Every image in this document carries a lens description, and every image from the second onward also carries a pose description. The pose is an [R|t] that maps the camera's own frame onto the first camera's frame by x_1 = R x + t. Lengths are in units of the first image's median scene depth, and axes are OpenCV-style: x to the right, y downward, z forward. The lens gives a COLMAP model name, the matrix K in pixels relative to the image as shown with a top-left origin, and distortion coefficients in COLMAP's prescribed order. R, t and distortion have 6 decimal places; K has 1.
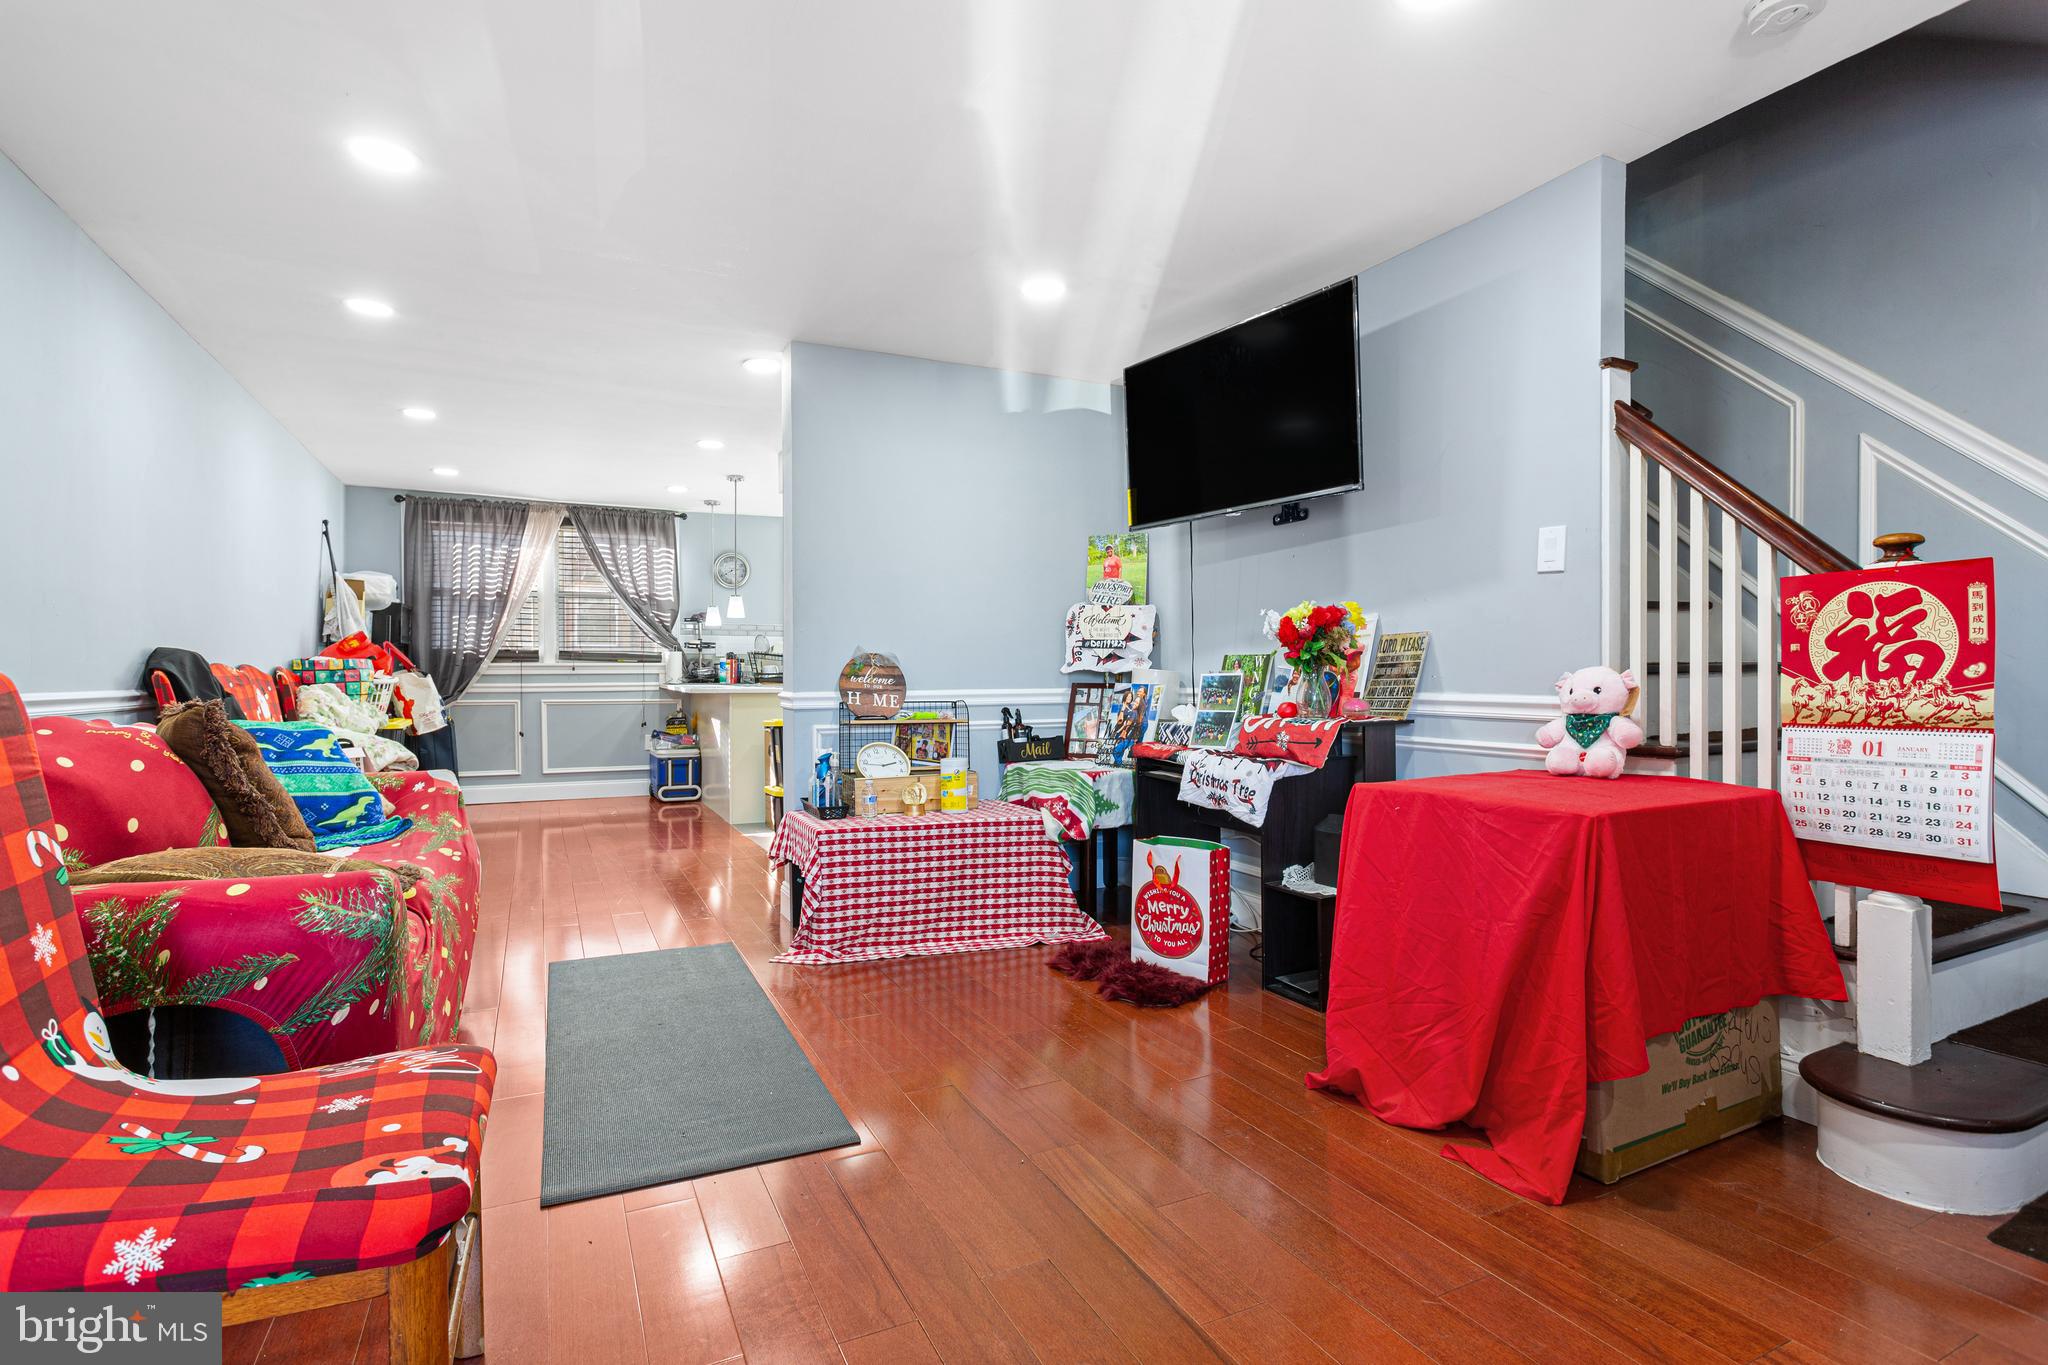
lens RADIAL K [[969.7, 0, 1024.0], [0, 969.7, 682.5], [0, 0, 1]] dist [-0.002451, -0.000548]
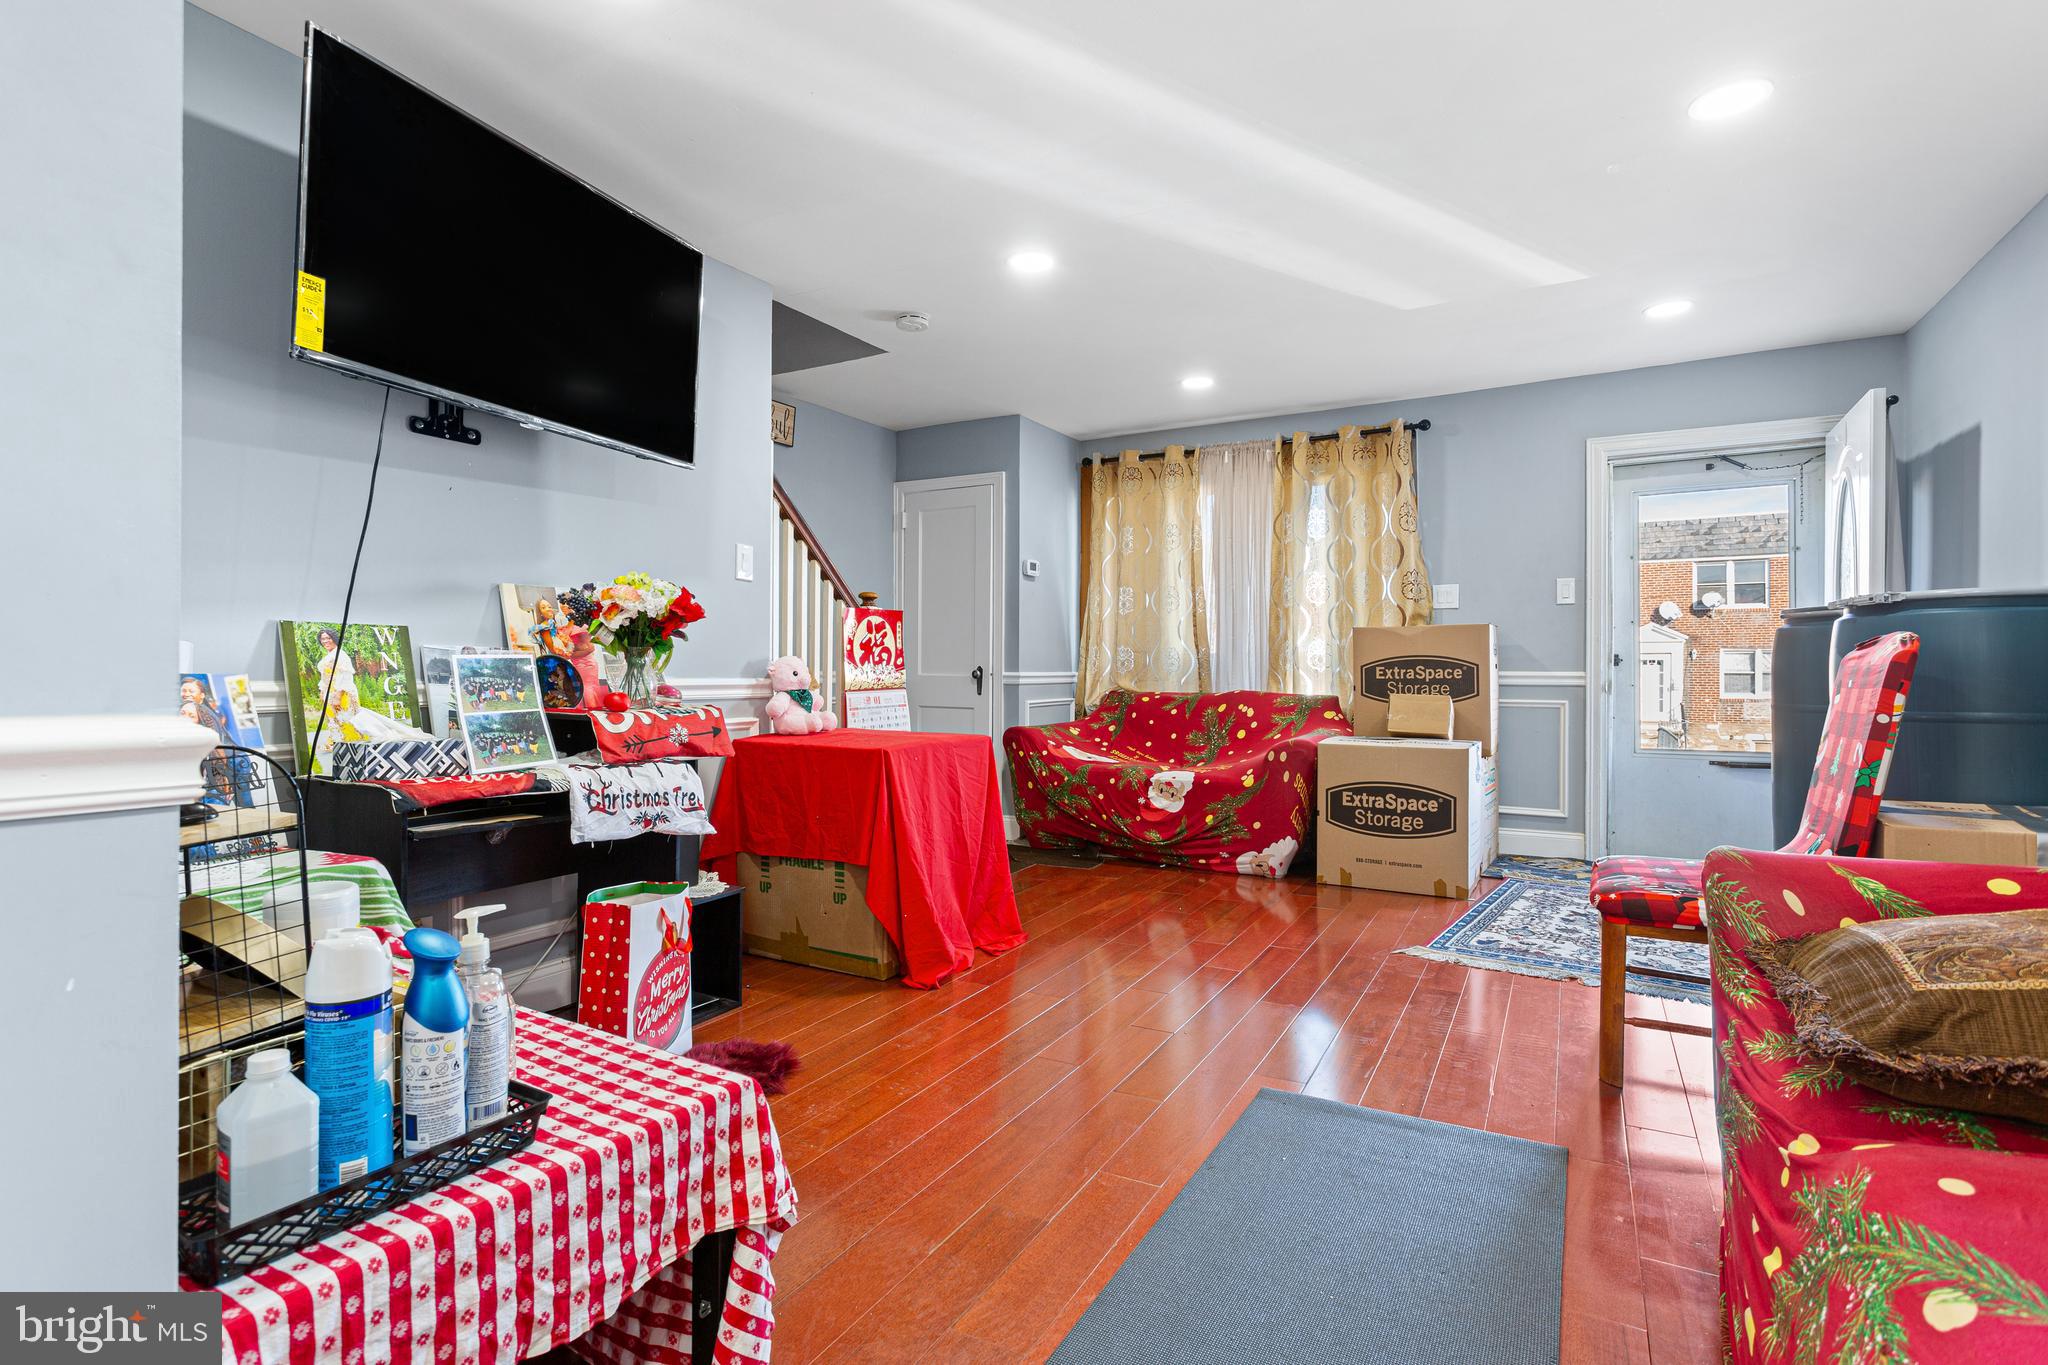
lens RADIAL K [[969.7, 0, 1024.0], [0, 969.7, 682.5], [0, 0, 1]] dist [-0.002451, -0.000548]
pose [[-0.553455, -0.010551, 0.832813, -0.981167], [0.006255, 0.999839, 0.016824, 0.000636], [-0.832856, 0.014520, -0.553299, 1.919413]]
